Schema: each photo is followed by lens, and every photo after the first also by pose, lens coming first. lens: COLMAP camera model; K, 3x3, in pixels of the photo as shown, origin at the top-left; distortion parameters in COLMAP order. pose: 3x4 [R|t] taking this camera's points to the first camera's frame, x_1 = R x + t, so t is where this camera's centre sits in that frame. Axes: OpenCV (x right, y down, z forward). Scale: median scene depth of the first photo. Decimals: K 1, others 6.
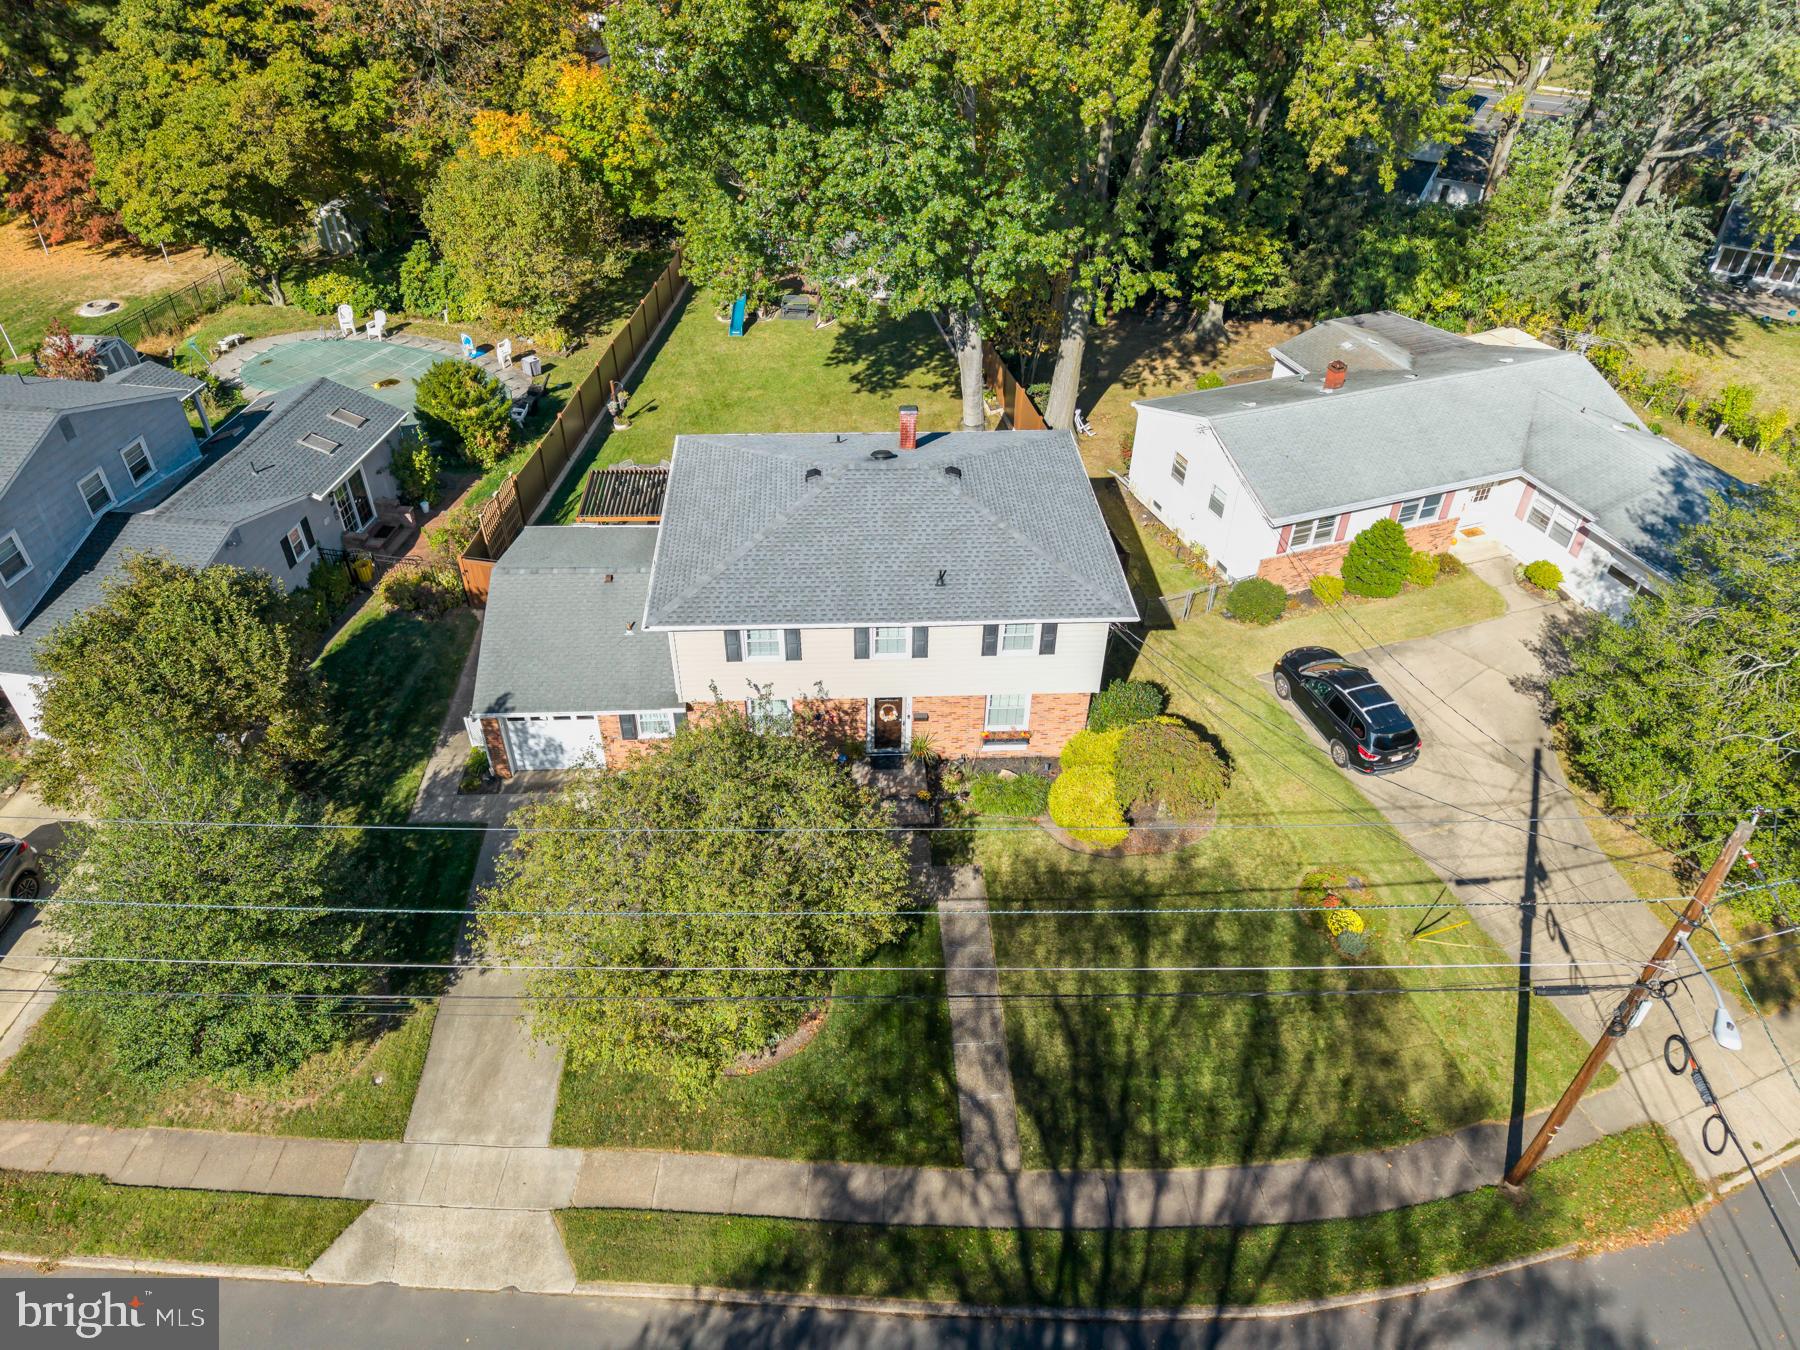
lens RADIAL K [[1226.9, 0, 900.0], [0, 1226.9, 675.0], [0, 0, 1]] dist [0.031995, -0.031336]
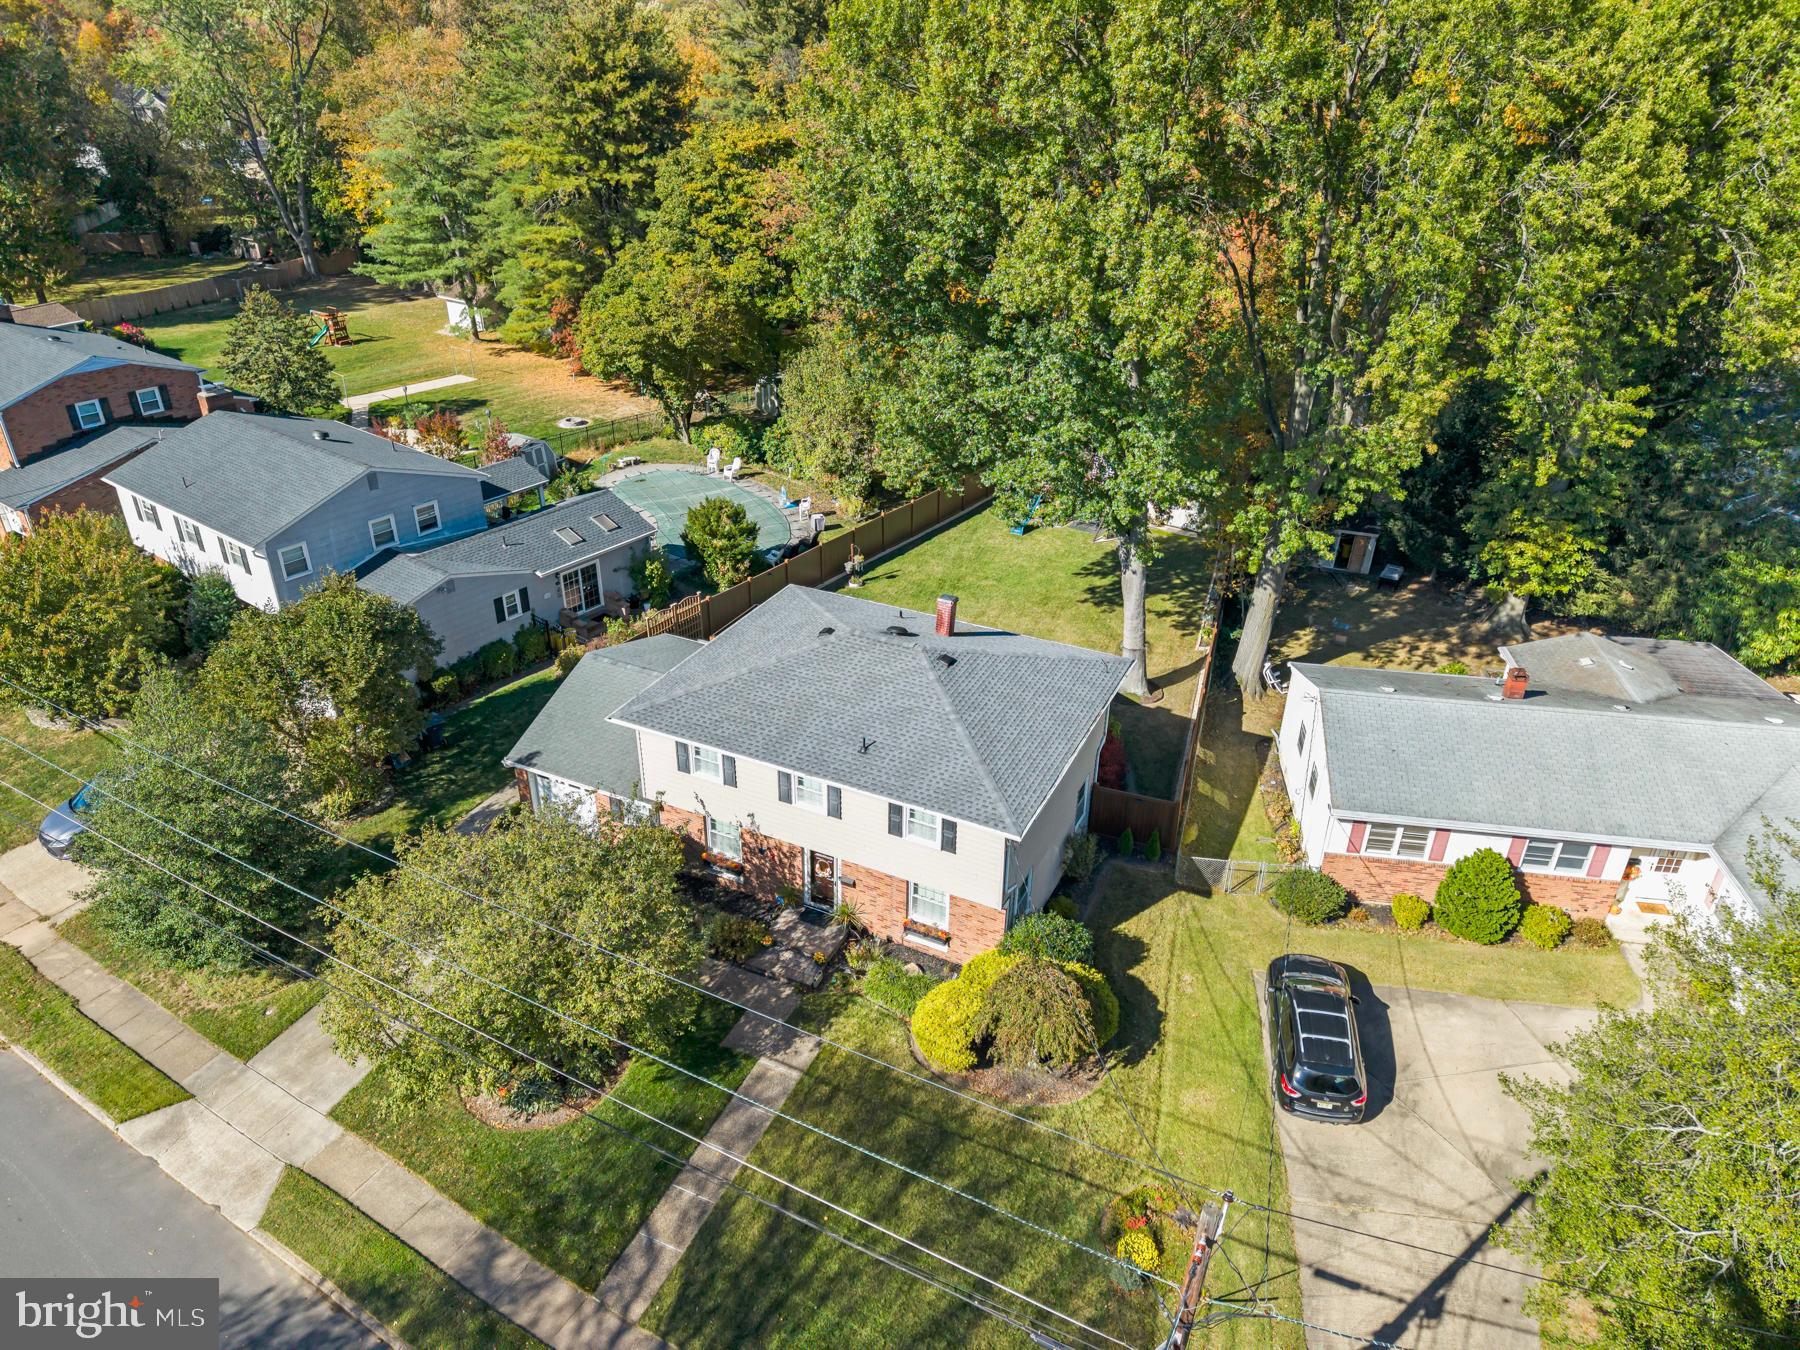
lens RADIAL K [[1251.9, 0, 892.0], [0, 1251.9, 648.8], [0, 0, 1]] dist [0.034565, -0.033280]
pose [[0.871358, 0.223503, -0.436785, 0.392662], [-0.303576, 0.944954, -0.122081, -0.027792], [0.385456, 0.238974, 0.891244, 0.041111]]
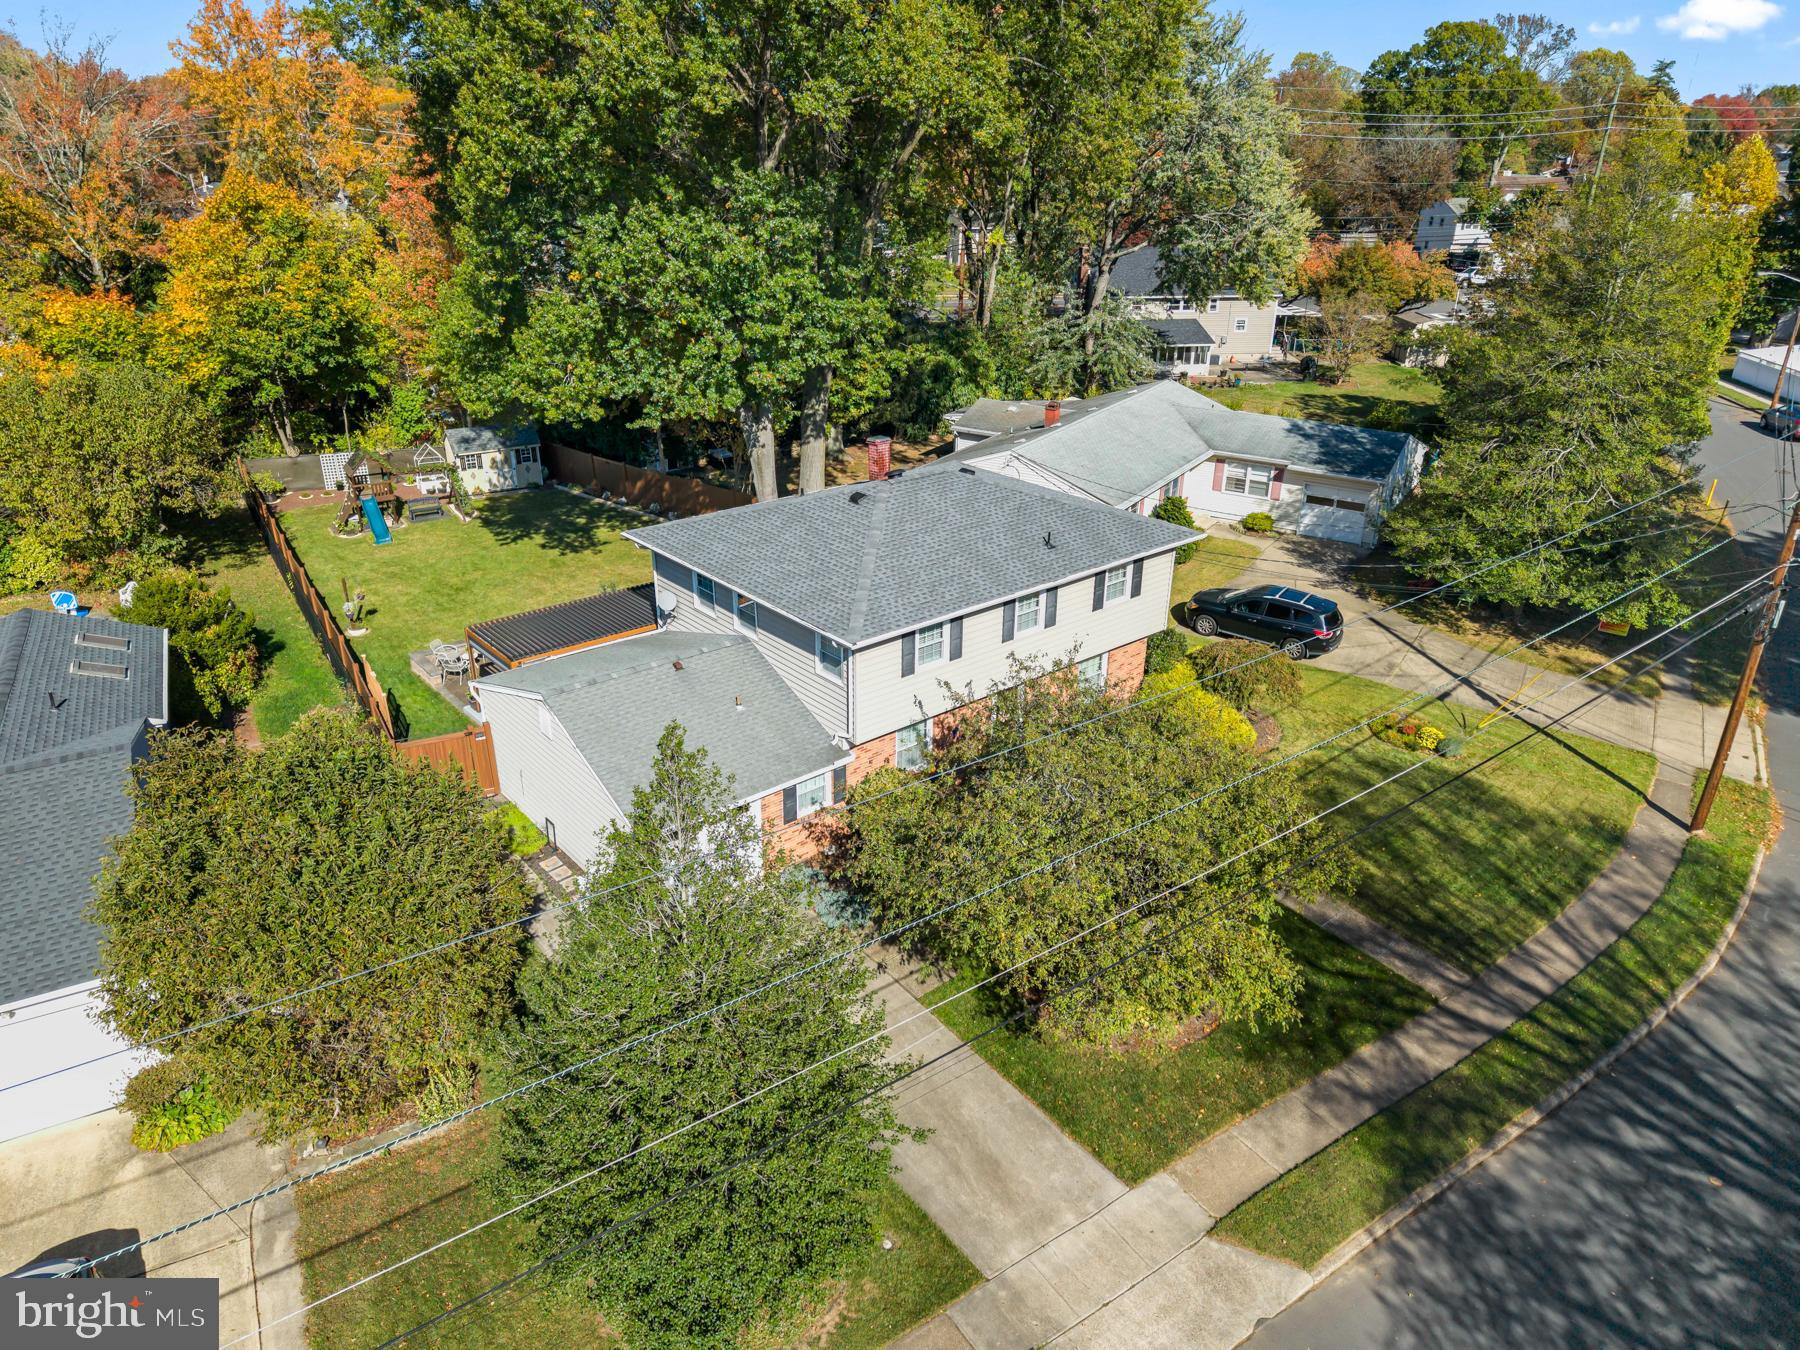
lens RADIAL K [[1251.9, 0, 892.0], [0, 1251.9, 648.8], [0, 0, 1]] dist [0.034565, -0.033280]
pose [[0.802415, -0.239985, 0.546385, -0.519410], [0.374388, 0.915426, -0.147746, 0.082916], [-0.464718, 0.323114, 0.824399, 0.189992]]
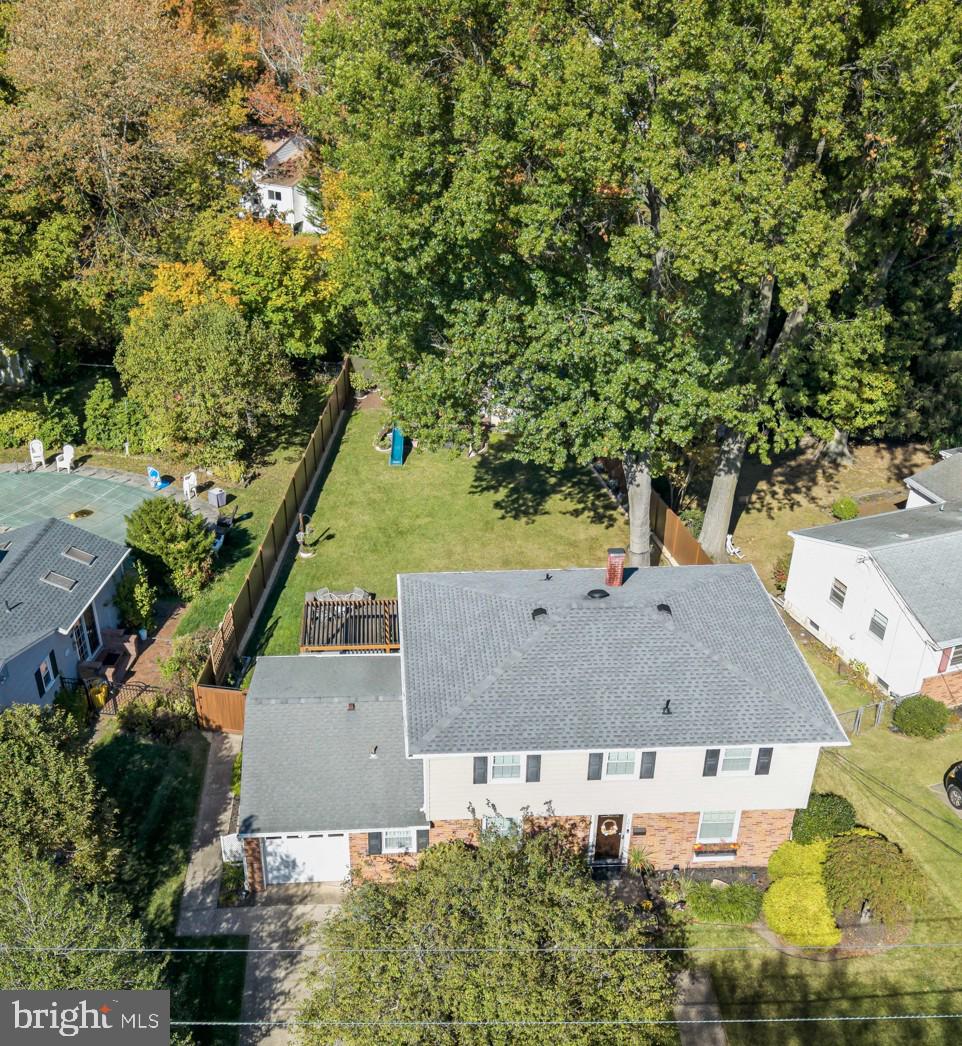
lens RADIAL K [[1229.8, 0, 478.9], [0, 1229.8, 656.5], [0, 0, 1]] dist [0.124489, -0.273850]
pose [[0.999791, -0.008889, 0.018399, -0.125545], [0.010408, 0.996398, -0.084161, -0.025849], [-0.017585, 0.084335, 0.996282, -0.094862]]
